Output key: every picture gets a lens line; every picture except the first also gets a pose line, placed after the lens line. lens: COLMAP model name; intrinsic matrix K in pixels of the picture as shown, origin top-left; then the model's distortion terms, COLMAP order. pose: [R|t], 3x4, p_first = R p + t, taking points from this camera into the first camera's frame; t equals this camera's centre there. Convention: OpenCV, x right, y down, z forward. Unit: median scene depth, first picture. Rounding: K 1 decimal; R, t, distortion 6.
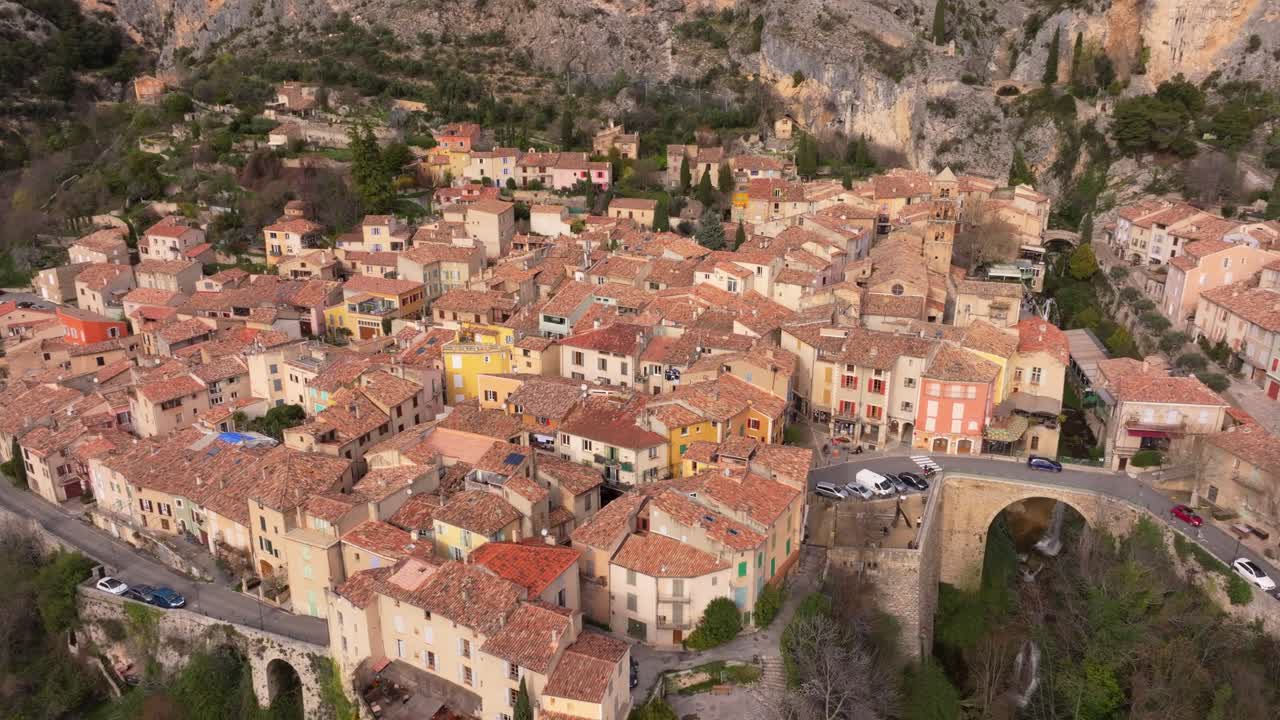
lens RADIAL K [[901.2, 0, 640.0], [0, 901.2, 360.0], [0, 0, 1]] dist [-0.009134, 0.033874]
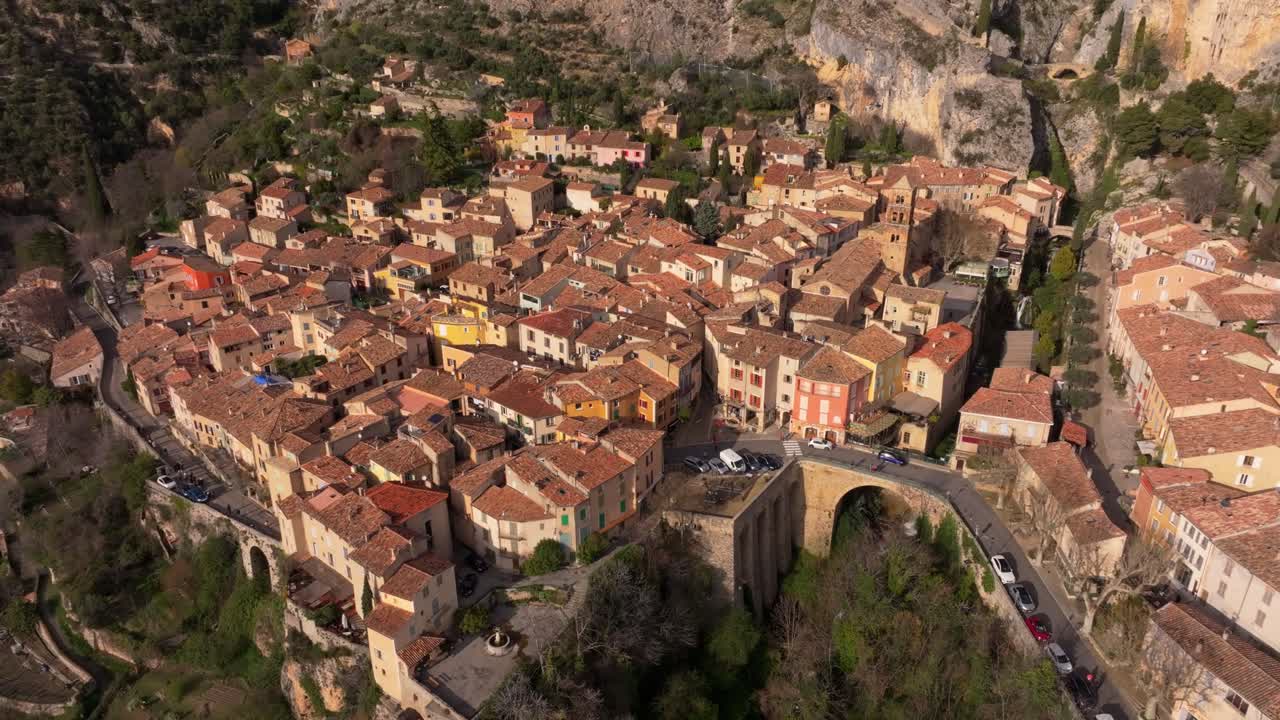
lens RADIAL K [[901.2, 0, 640.0], [0, 901.2, 360.0], [0, 0, 1]] dist [-0.009134, 0.033874]
pose [[0.980359, 0.076085, -0.181957, 0.227977], [-0.060994, 0.994326, 0.087153, -0.063789], [0.187555, -0.074343, 0.979437, -0.133938]]
